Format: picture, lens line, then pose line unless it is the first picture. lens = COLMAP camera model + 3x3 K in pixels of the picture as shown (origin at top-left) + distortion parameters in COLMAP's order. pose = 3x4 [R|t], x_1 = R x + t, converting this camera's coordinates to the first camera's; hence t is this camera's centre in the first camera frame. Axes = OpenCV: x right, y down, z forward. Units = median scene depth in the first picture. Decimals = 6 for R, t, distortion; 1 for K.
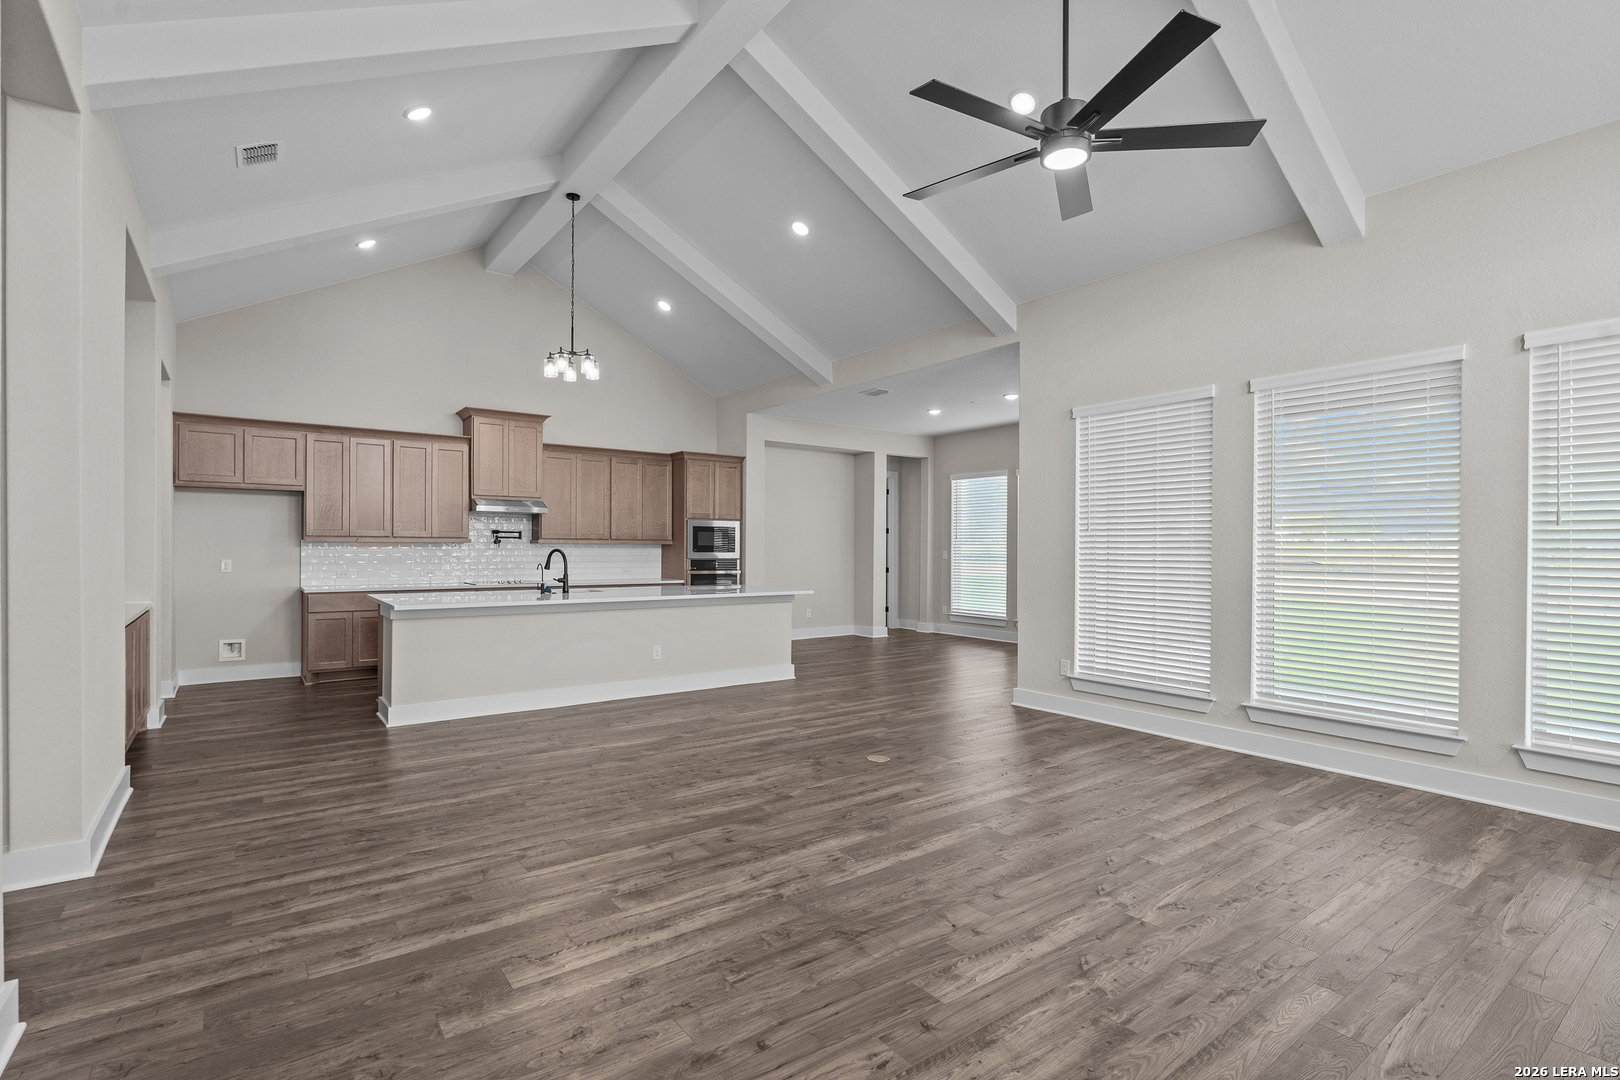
lens RADIAL K [[749.1, 0, 810.0], [0, 749.1, 540.0], [0, 0, 1]] dist [-0.000511, 0.000088]
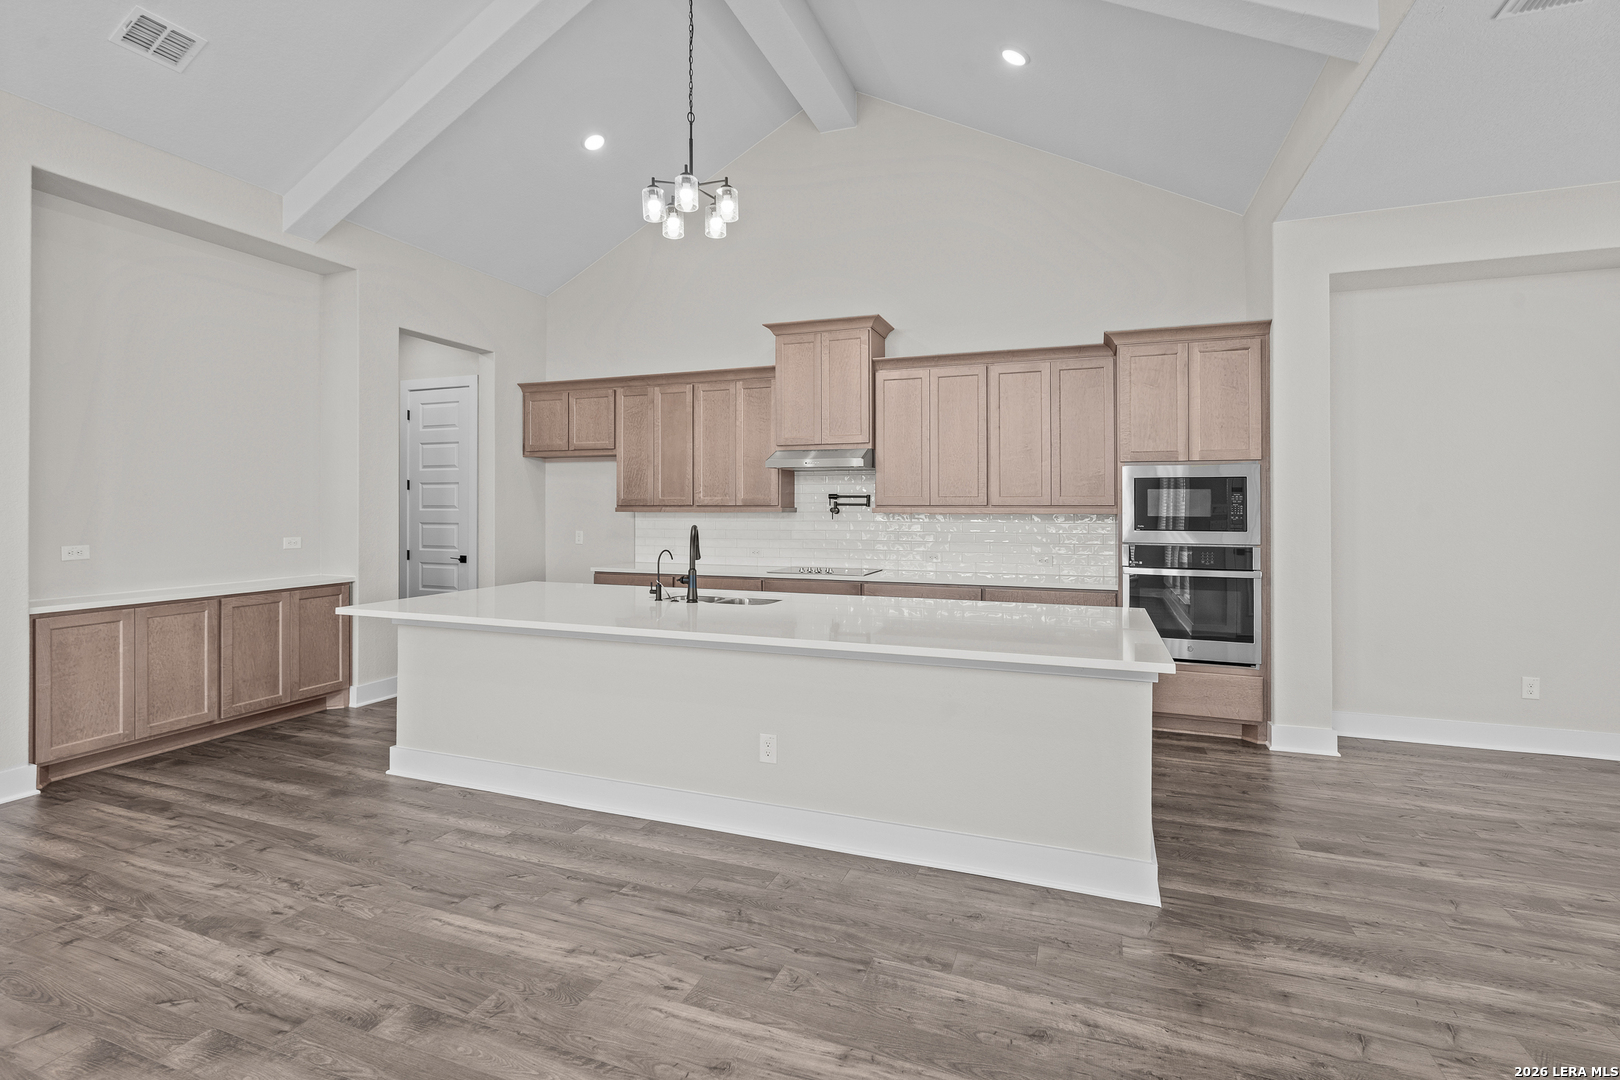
lens RADIAL K [[771.7, 0, 788.1], [0, 771.7, 498.8], [0, 0, 1]] dist [-0.003605, -0.000080]
pose [[0.534156, -0.013573, -0.845277, 0.147097], [0.008267, 0.999907, -0.010832, -0.001114], [0.845346, -0.001202, 0.534219, 0.510856]]
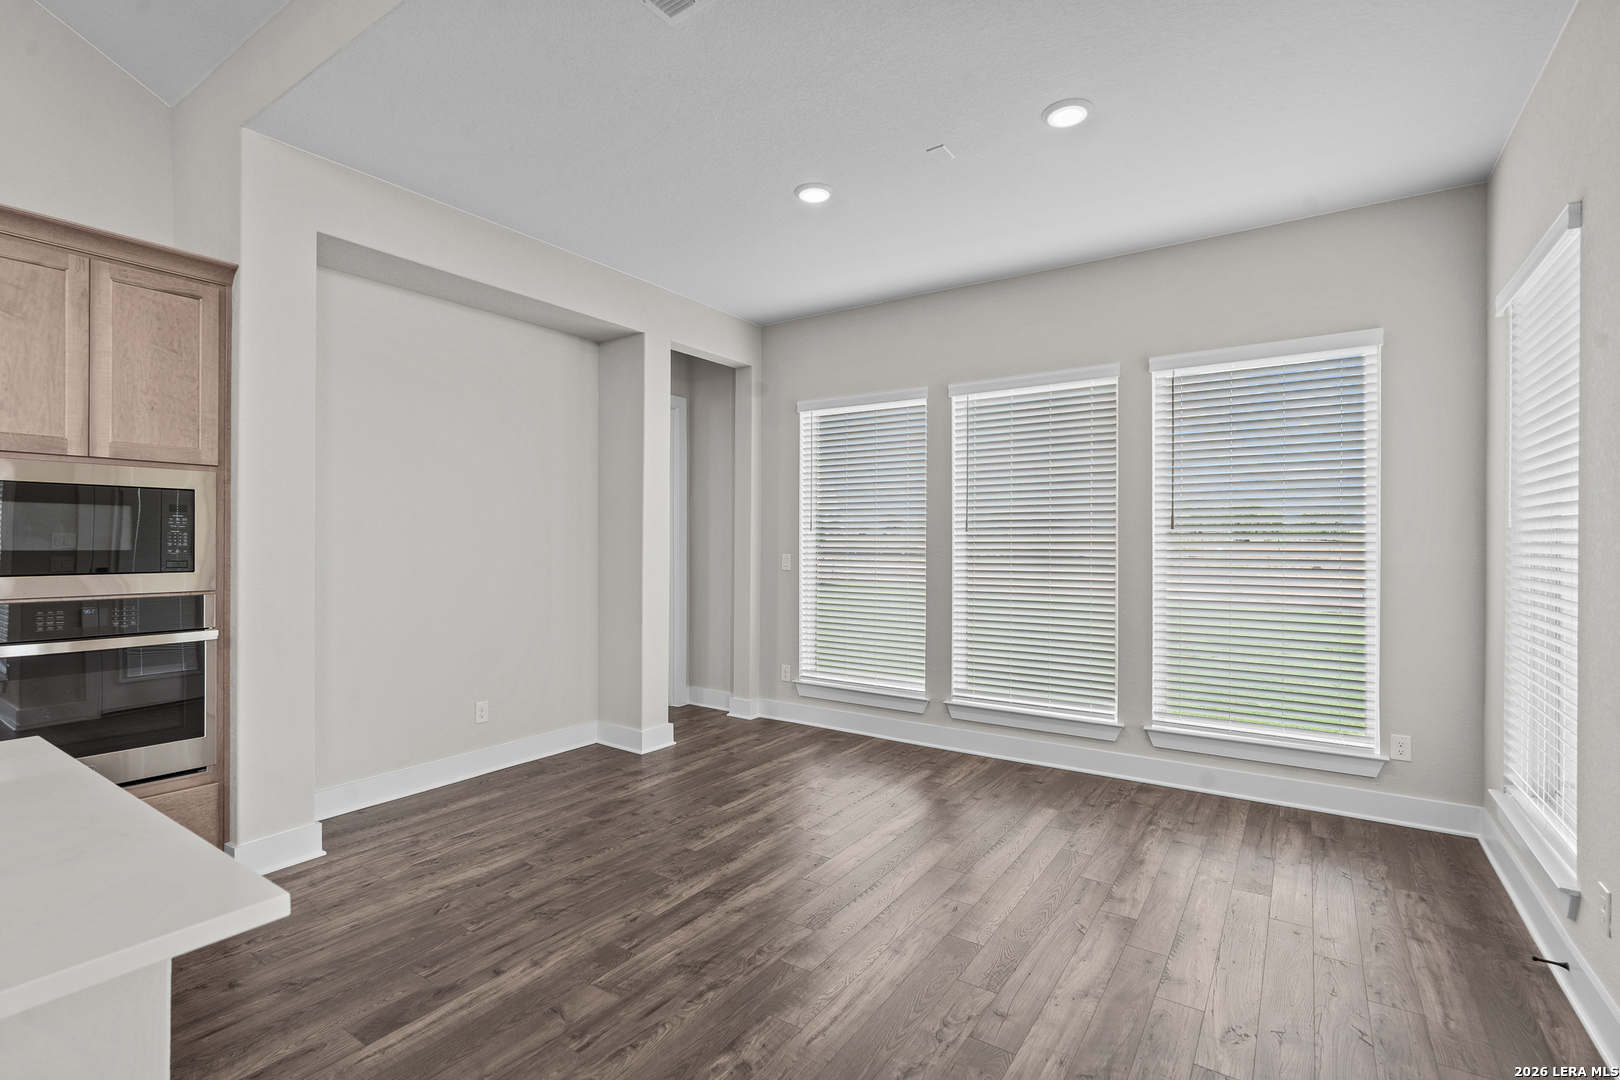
lens RADIAL K [[749.1, 0, 810.0], [0, 749.1, 540.0], [0, 0, 1]] dist [-0.000511, 0.000088]
pose [[0.942982, -0.001519, 0.332839, 0.034563], [-0.002297, 0.999936, 0.011070, -0.000770], [-0.332834, -0.011203, 0.942919, 0.626909]]
